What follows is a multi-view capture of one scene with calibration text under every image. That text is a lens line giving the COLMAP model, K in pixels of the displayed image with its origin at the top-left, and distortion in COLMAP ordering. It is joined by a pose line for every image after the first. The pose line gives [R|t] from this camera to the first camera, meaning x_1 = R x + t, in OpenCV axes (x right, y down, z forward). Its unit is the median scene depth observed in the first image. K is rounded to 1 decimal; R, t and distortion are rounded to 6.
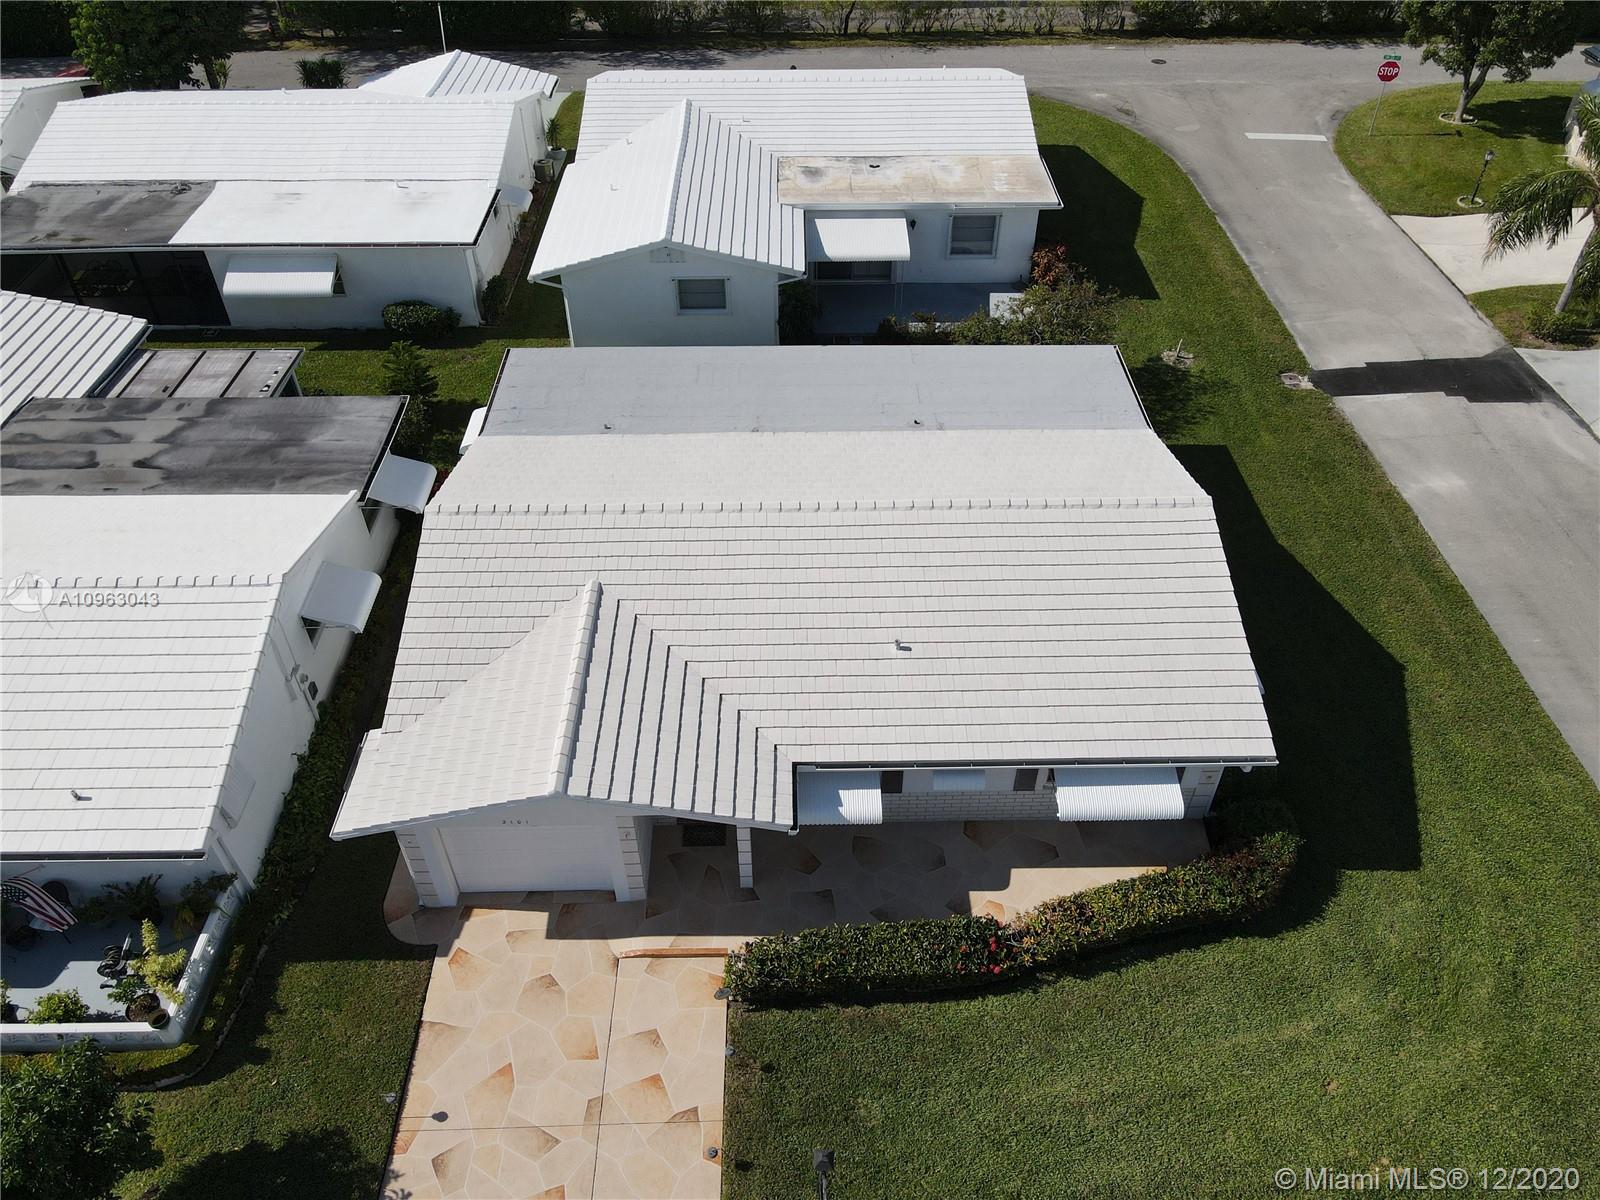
lens RADIAL K [[1170.4, 0, 803.0], [0, 1170.4, 618.4], [0, 0, 1]] dist [-0.001661, 0.021224]
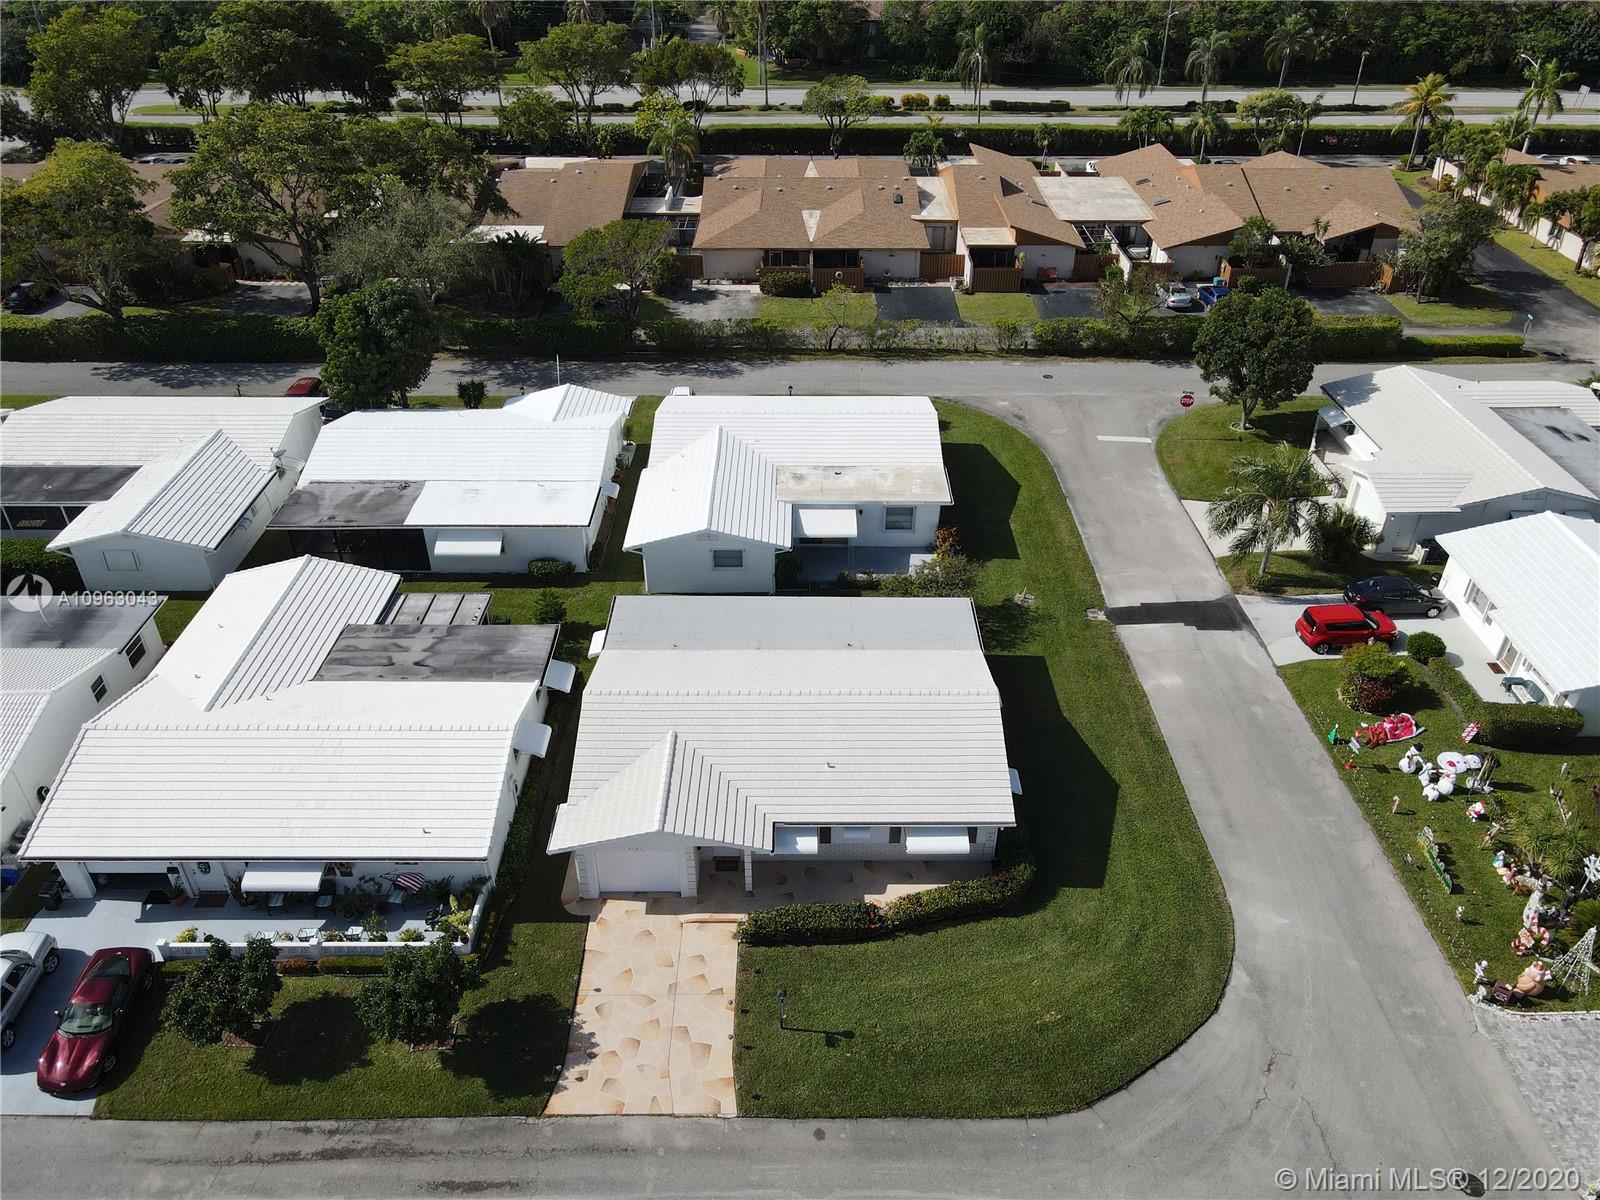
lens RADIAL K [[1170.4, 0, 803.0], [0, 1170.4, 618.4], [0, 0, 1]] dist [-0.001661, 0.021224]
pose [[0.999912, 0.011231, -0.007026, 0.046223], [-0.012116, 0.989754, -0.142271, 0.055240], [0.005356, 0.142344, 0.989803, -0.907424]]
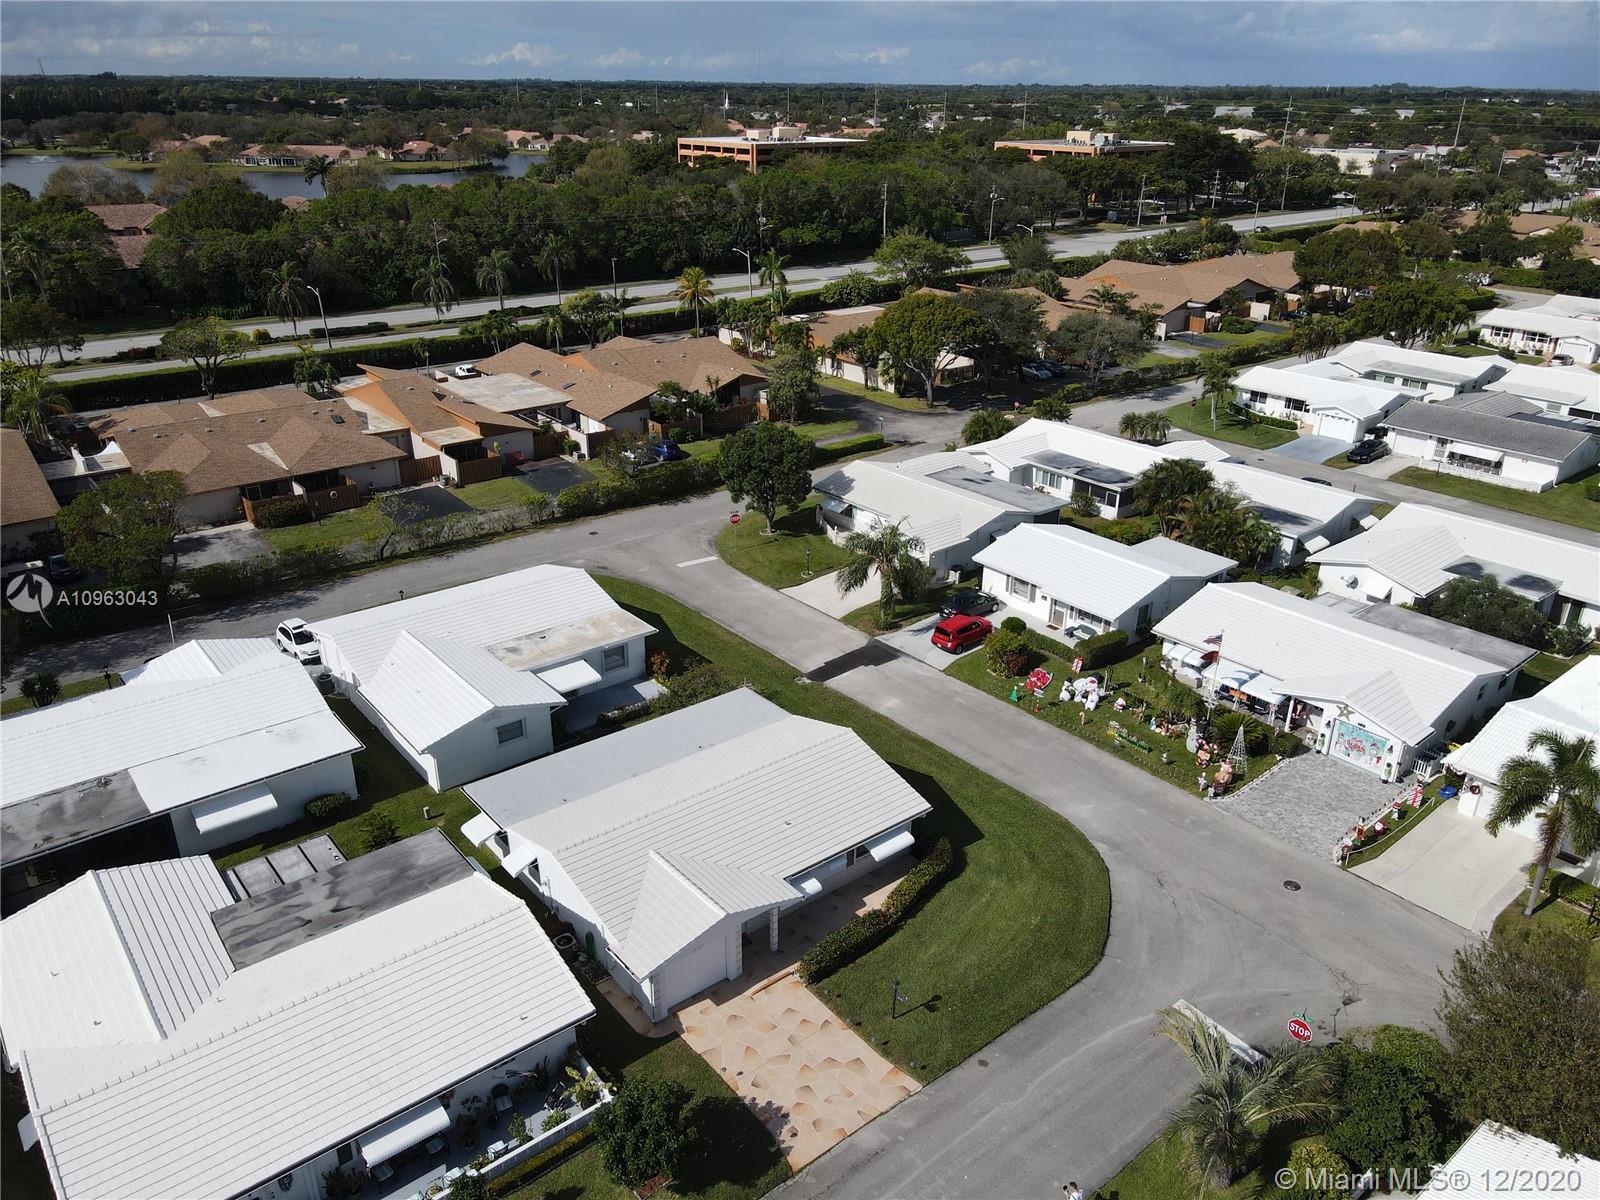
lens RADIAL K [[1170.4, 0, 803.0], [0, 1170.4, 618.4], [0, 0, 1]] dist [-0.001661, 0.021224]
pose [[0.782822, -0.249275, 0.570133, -1.027883], [0.411998, 0.894282, -0.174694, 0.072877], [-0.466312, 0.371647, 0.802765, -0.942013]]
